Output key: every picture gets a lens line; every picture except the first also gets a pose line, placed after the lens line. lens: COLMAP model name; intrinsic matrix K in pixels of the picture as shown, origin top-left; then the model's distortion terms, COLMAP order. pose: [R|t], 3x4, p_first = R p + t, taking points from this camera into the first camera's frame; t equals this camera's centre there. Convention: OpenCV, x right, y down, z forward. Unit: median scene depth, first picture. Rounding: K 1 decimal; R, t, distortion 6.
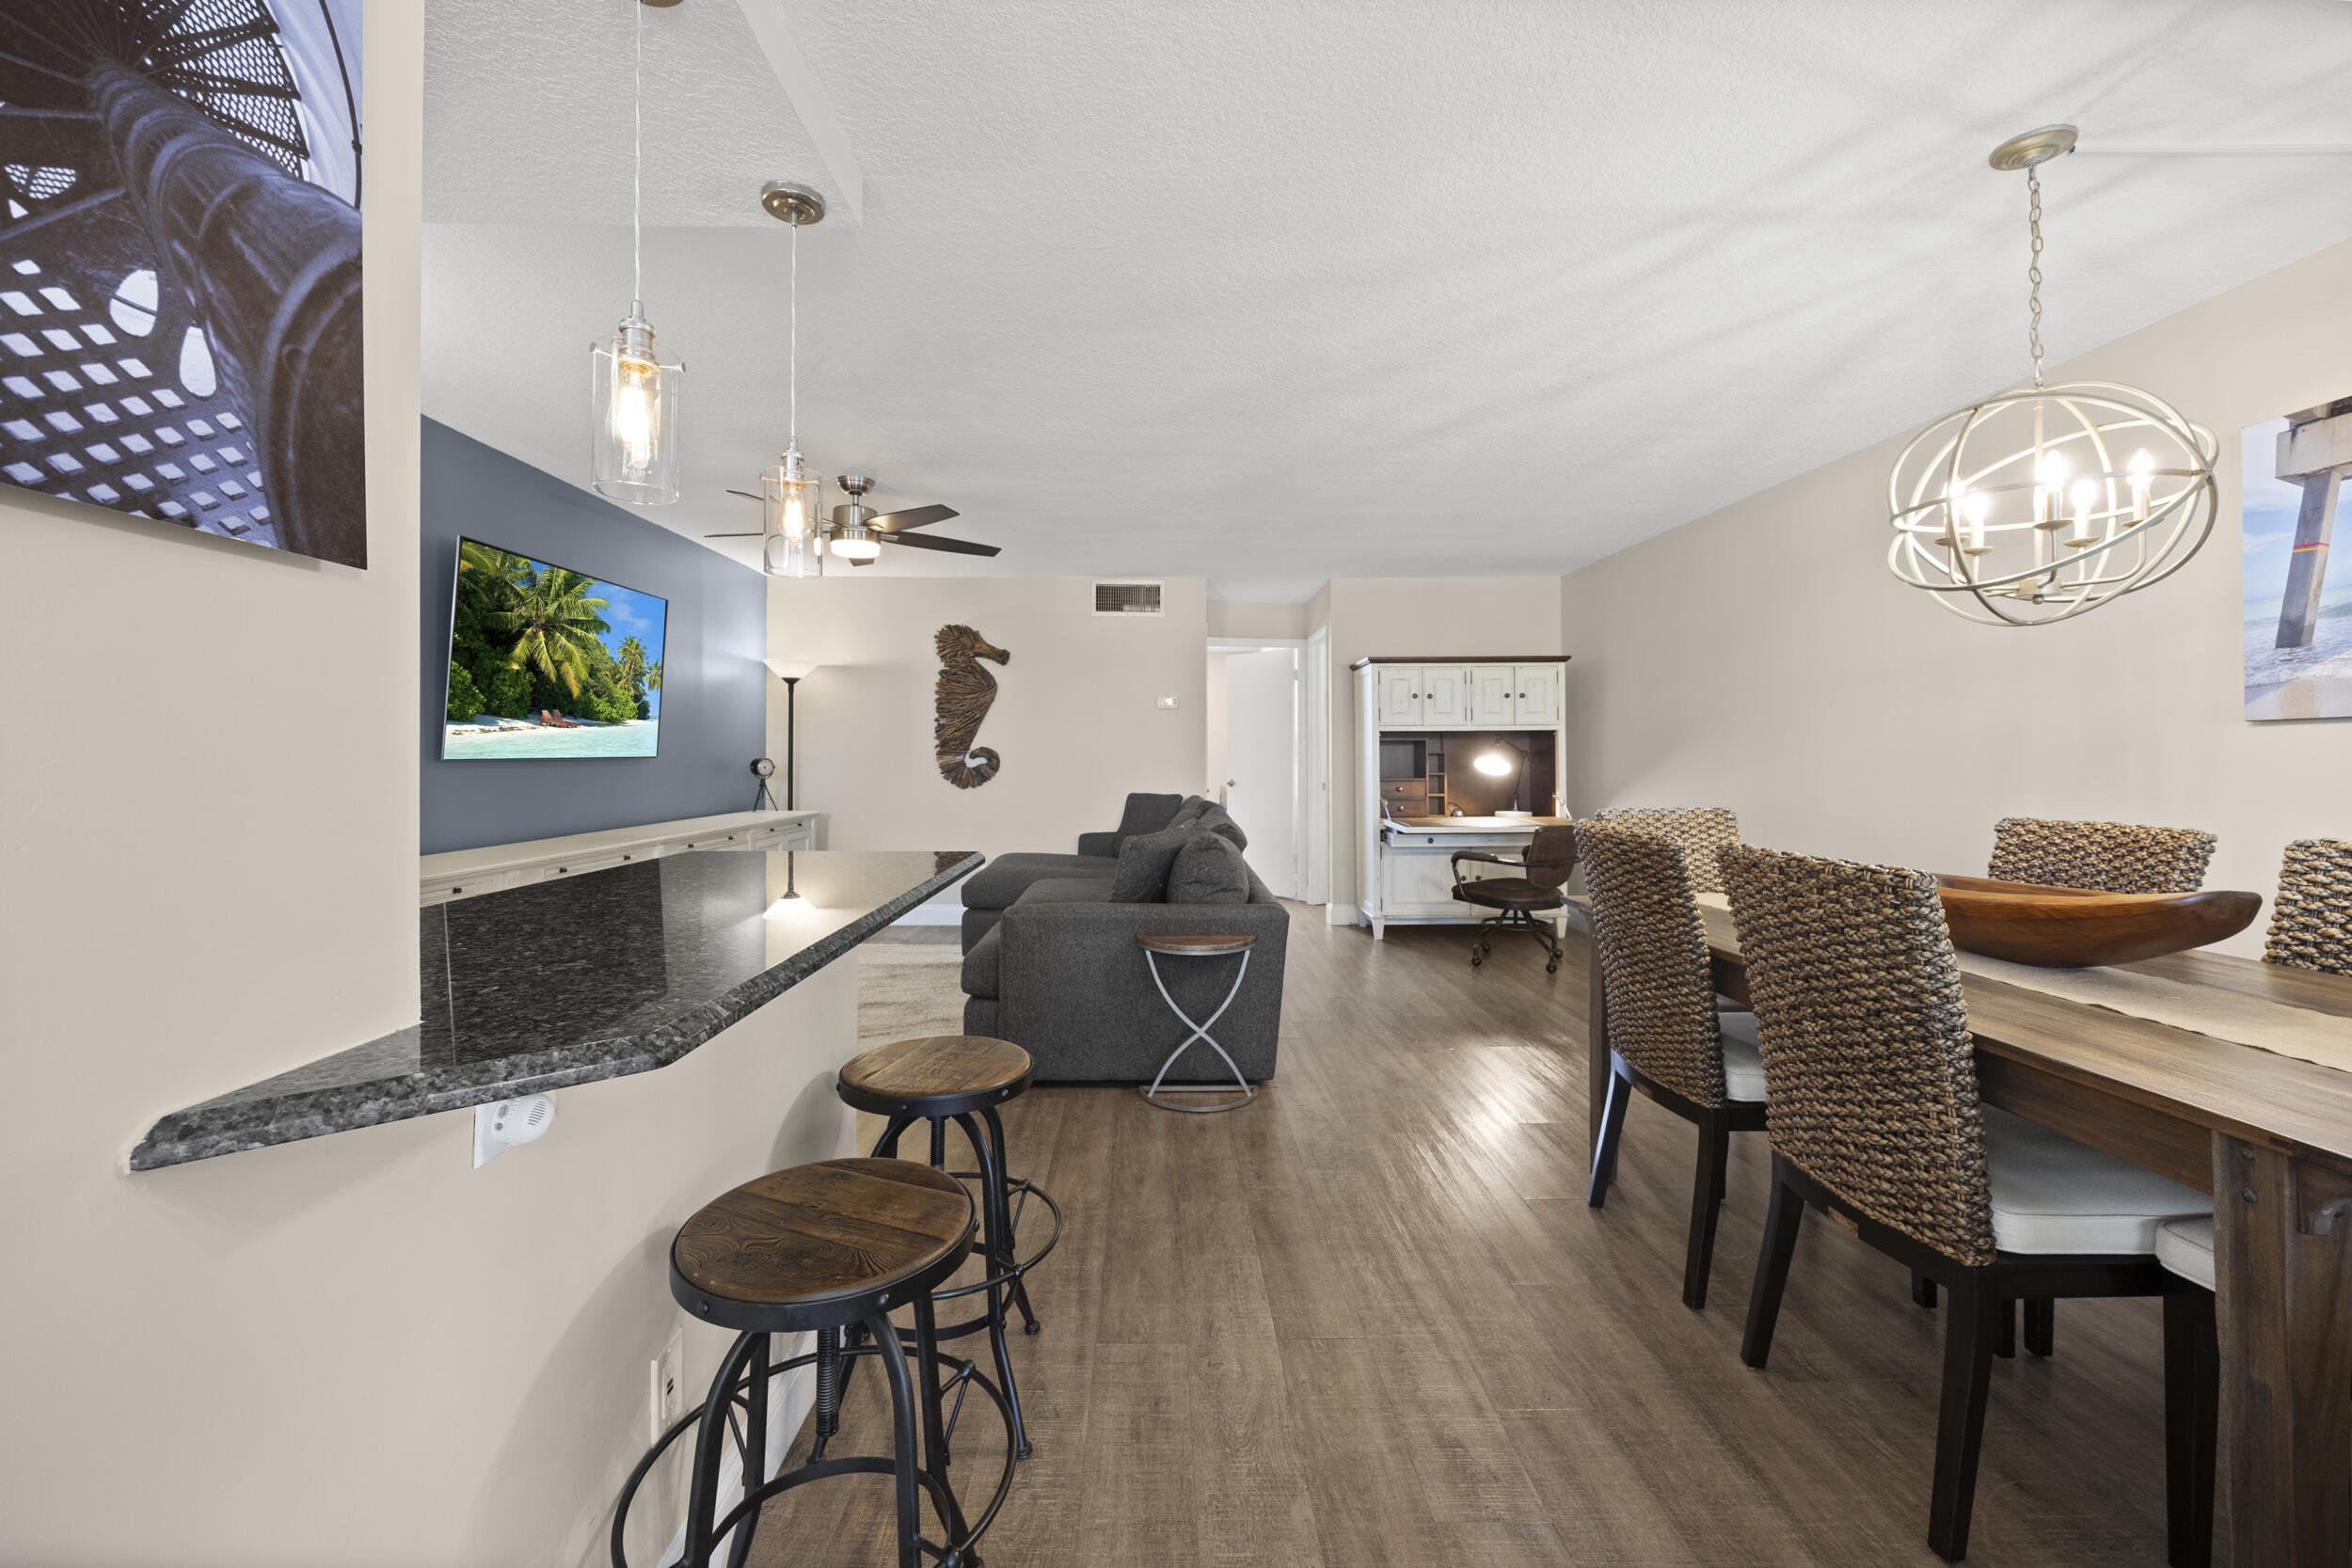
lens RADIAL K [[892.9, 0, 1180.7], [0, 892.9, 744.3], [0, 0, 1]] dist [0.000963, -0.000188]
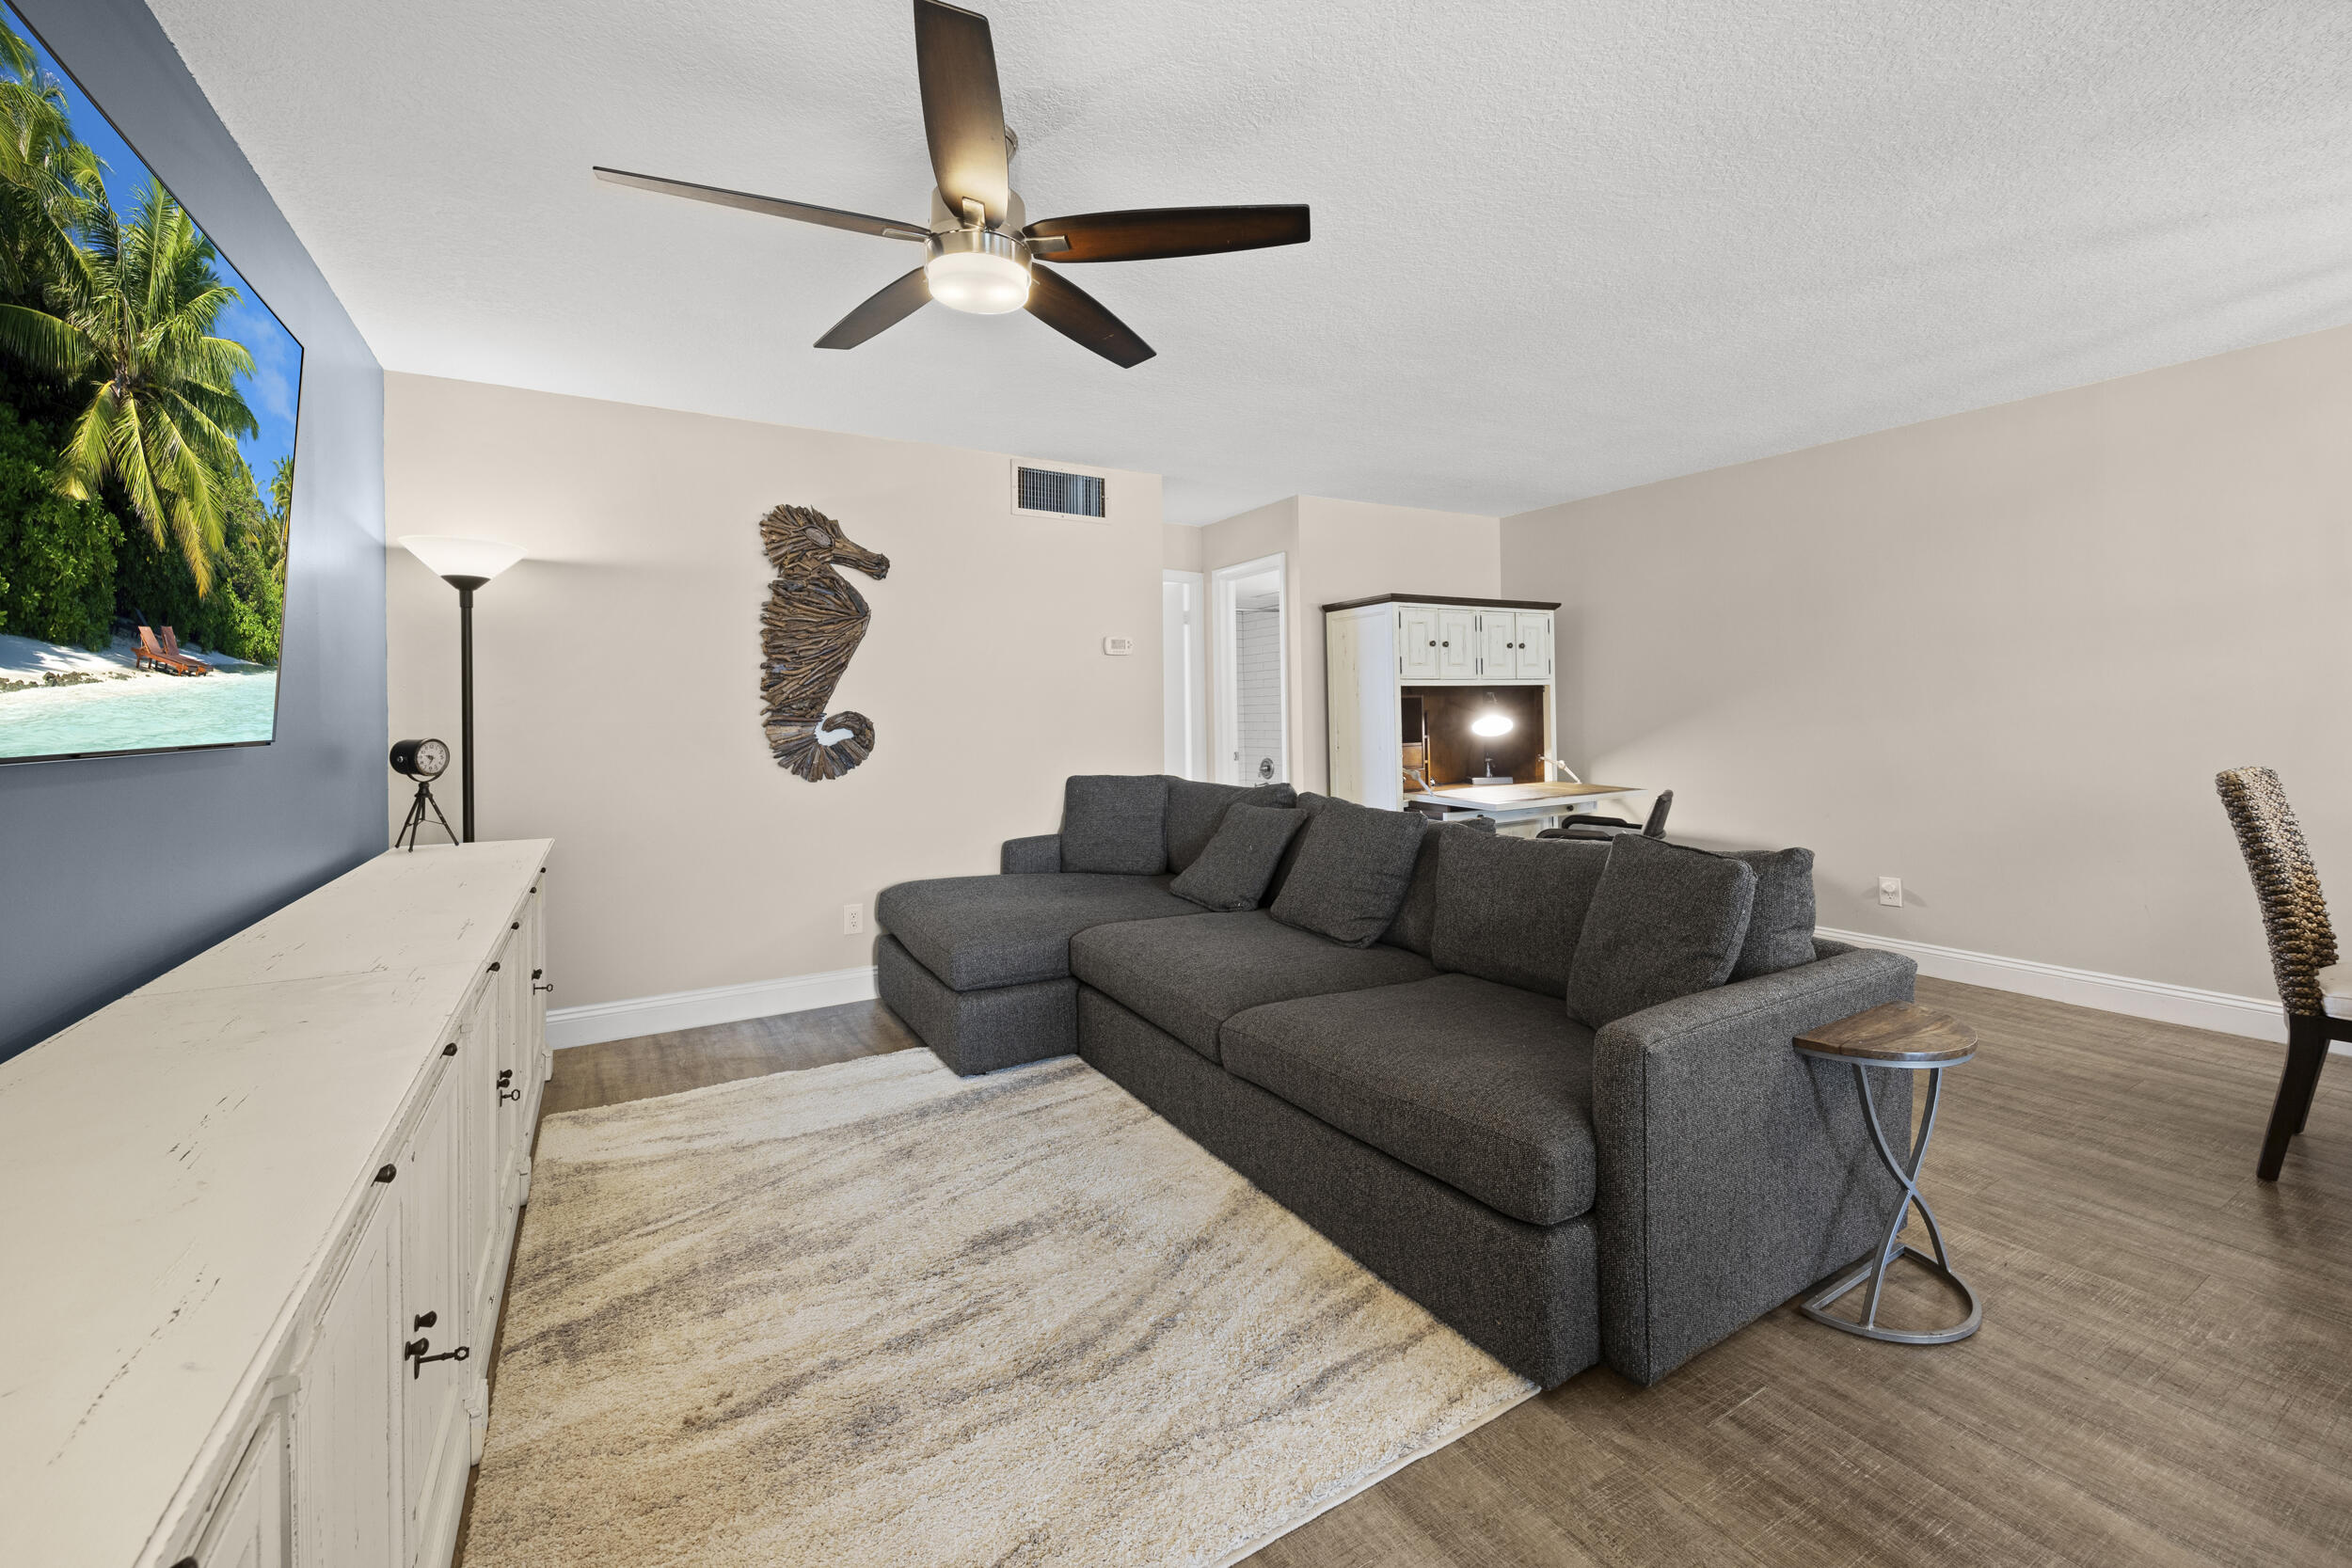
lens RADIAL K [[995.1, 0, 1215.9], [0, 995.1, 717.9], [0, 0, 1]] dist [-0.041327, 0.029980]
pose [[0.874170, -0.014384, 0.485406, -0.348865], [0.005755, 0.999798, 0.019264, -0.004655], [-0.485585, -0.014047, 0.874077, 0.295847]]
